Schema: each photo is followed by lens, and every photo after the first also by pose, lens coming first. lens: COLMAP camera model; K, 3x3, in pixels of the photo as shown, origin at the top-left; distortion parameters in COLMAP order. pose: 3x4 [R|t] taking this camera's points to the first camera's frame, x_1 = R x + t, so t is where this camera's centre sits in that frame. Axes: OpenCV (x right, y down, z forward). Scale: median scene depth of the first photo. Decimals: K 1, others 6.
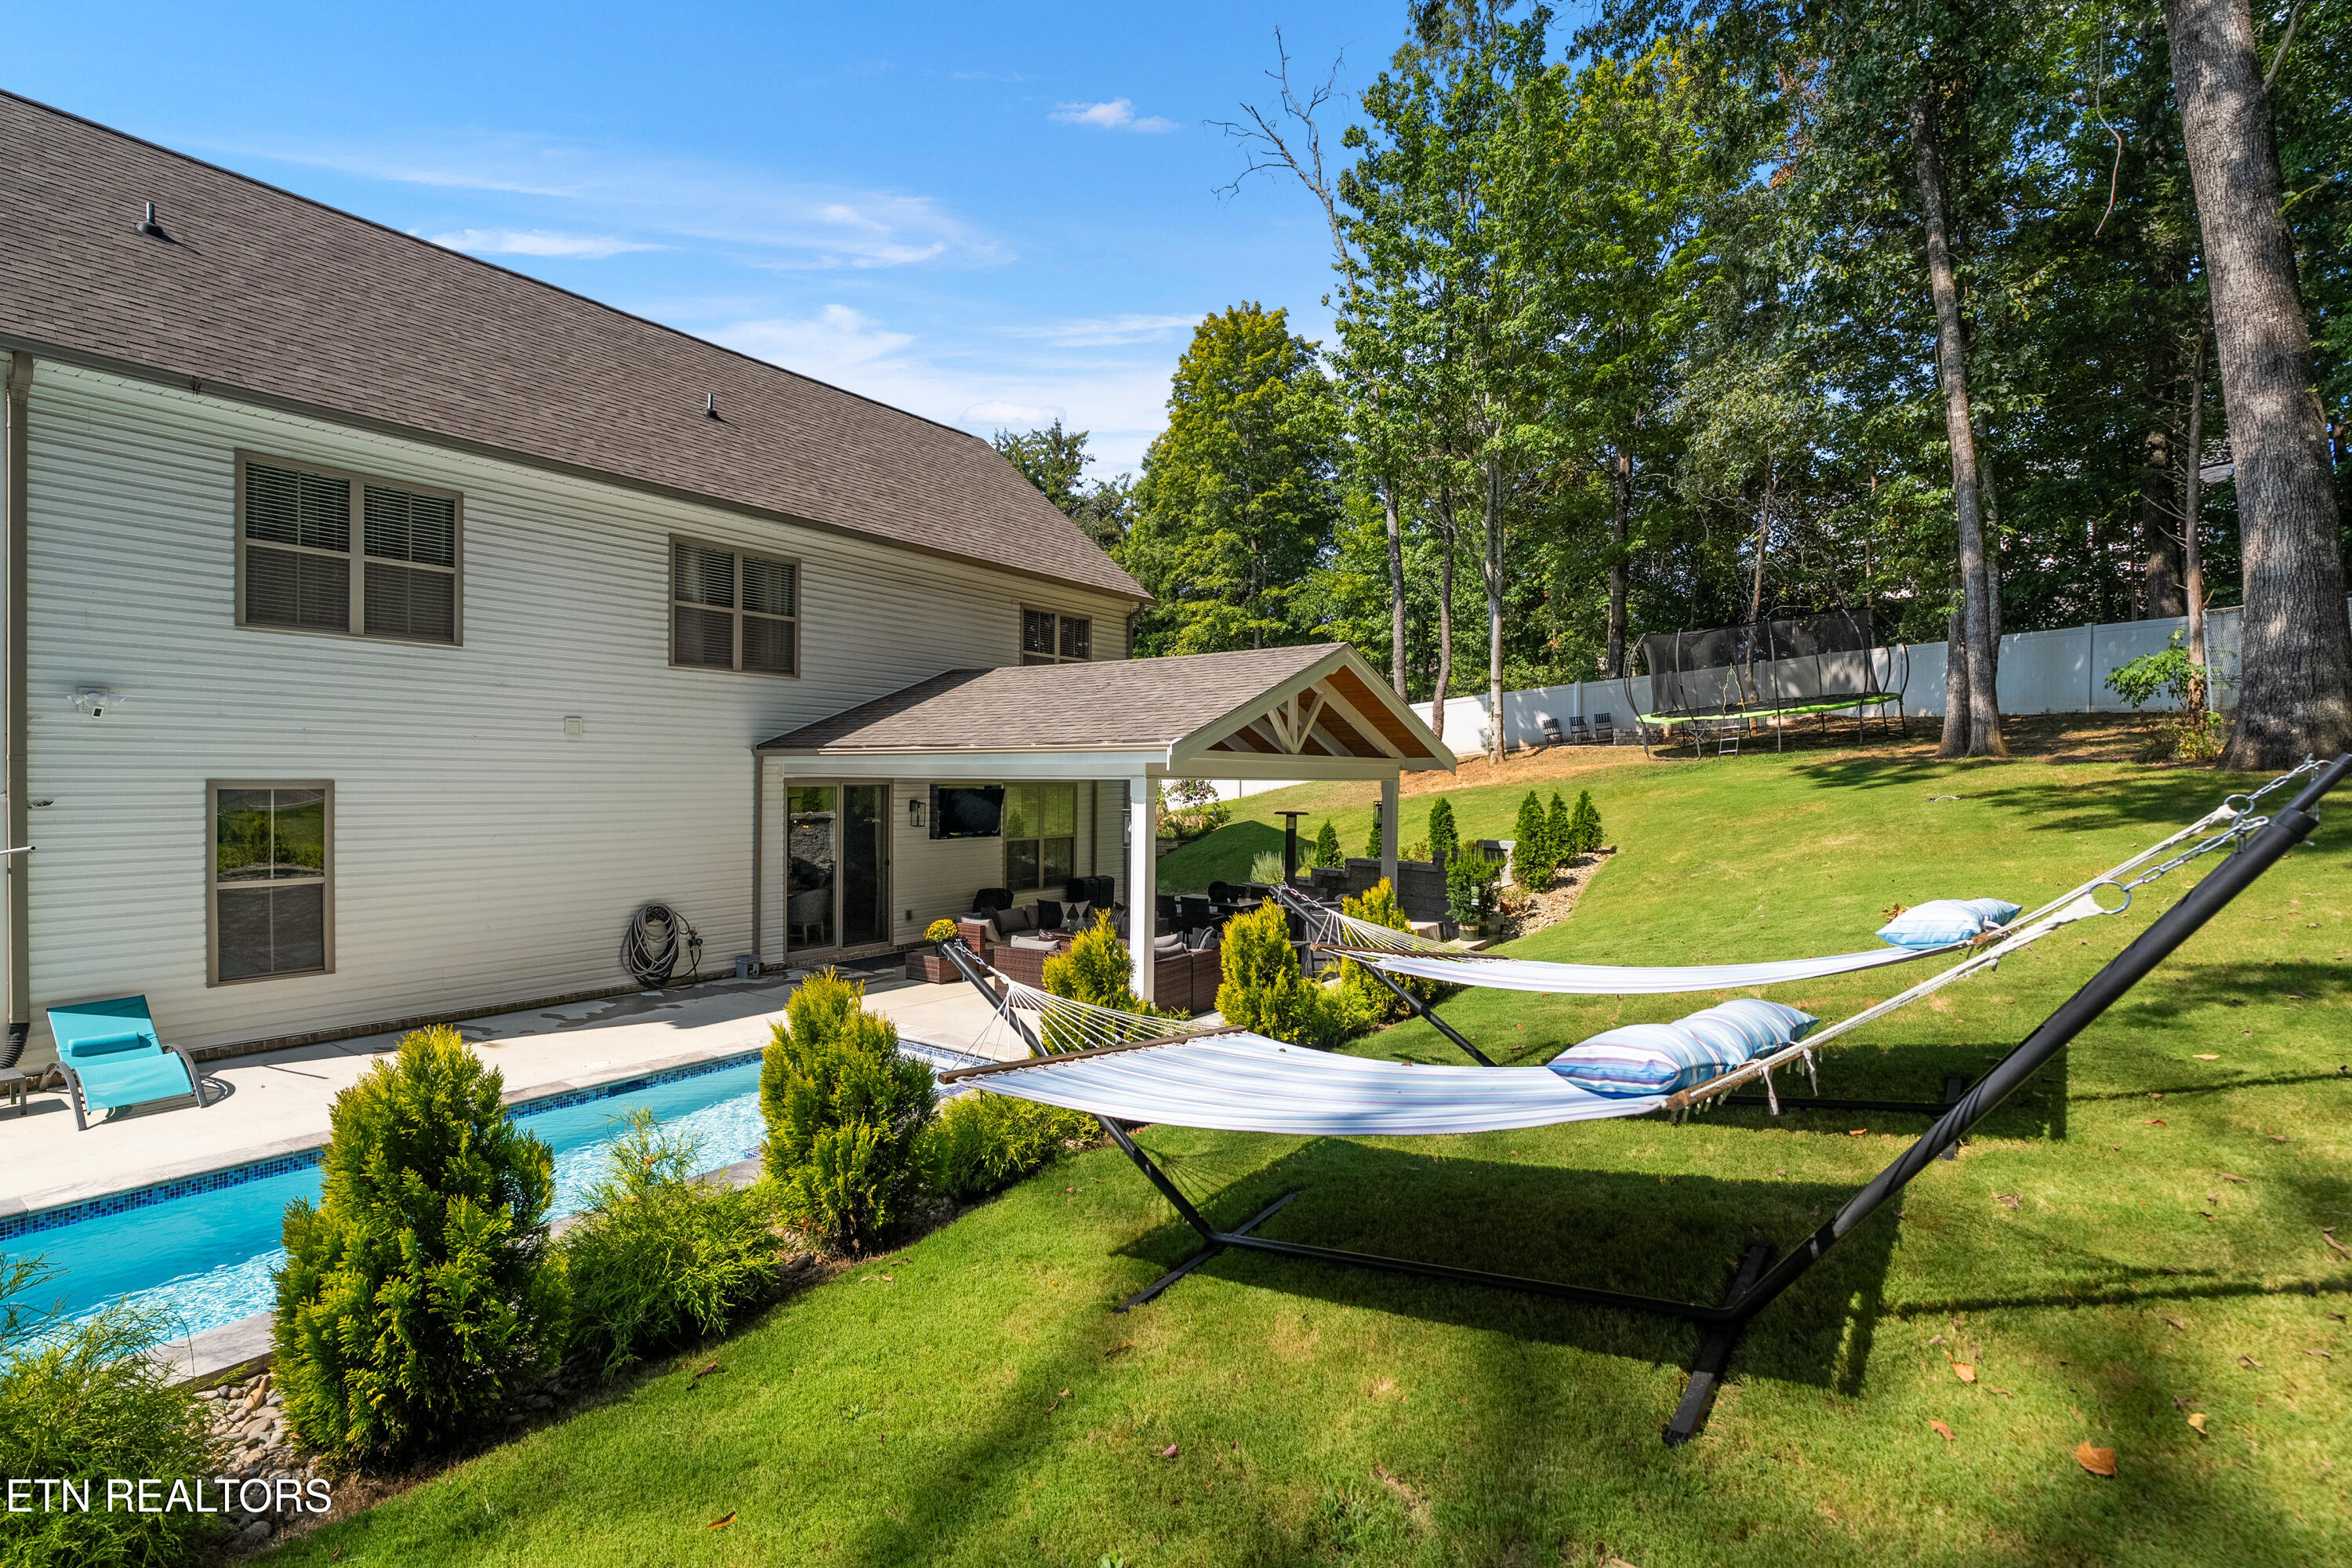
lens RADIAL K [[1092.1, 0, 1178.1], [0, 1092.1, 783.3], [0, 0, 1]] dist [-0.005313, -0.000151]
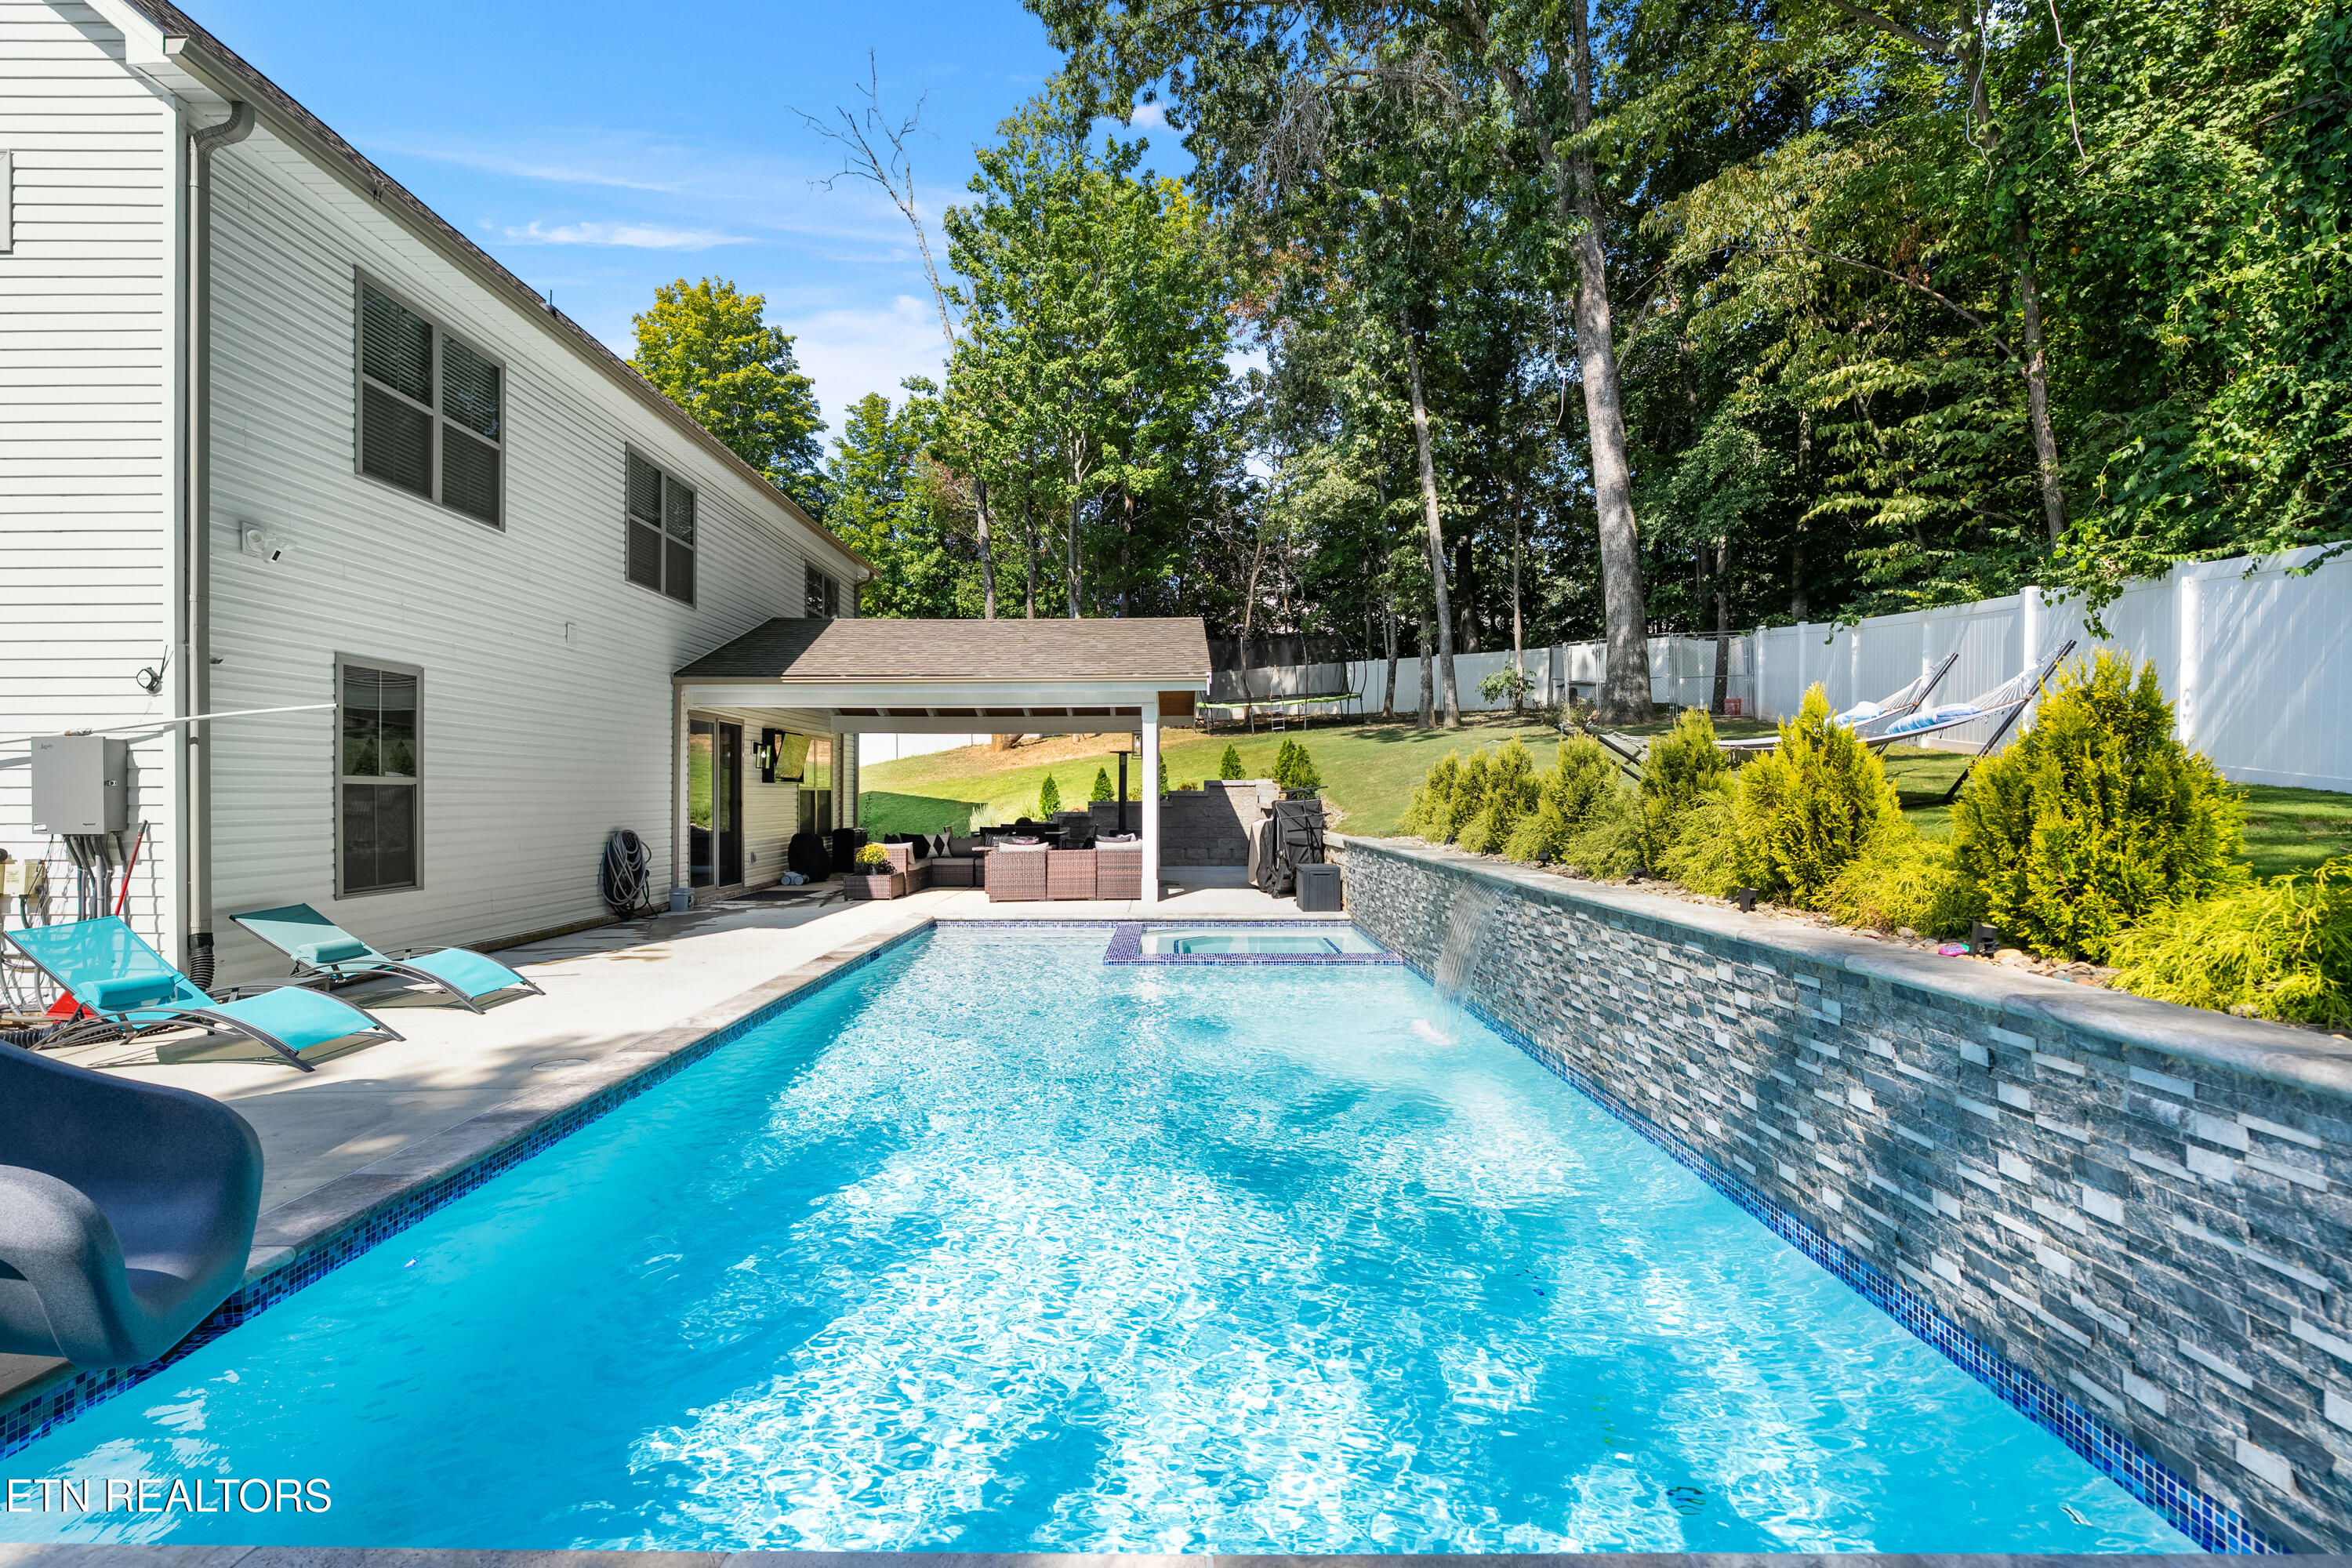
lens RADIAL K [[1092.1, 0, 1165.0], [0, 1092.1, 789.2], [0, 0, 1]] dist [-0.005313, -0.000151]
pose [[0.807148, -0.004268, 0.590334, -0.807209], [0.011086, 0.999907, -0.007929, 0.107658], [-0.590245, 0.012944, 0.807120, -0.050738]]
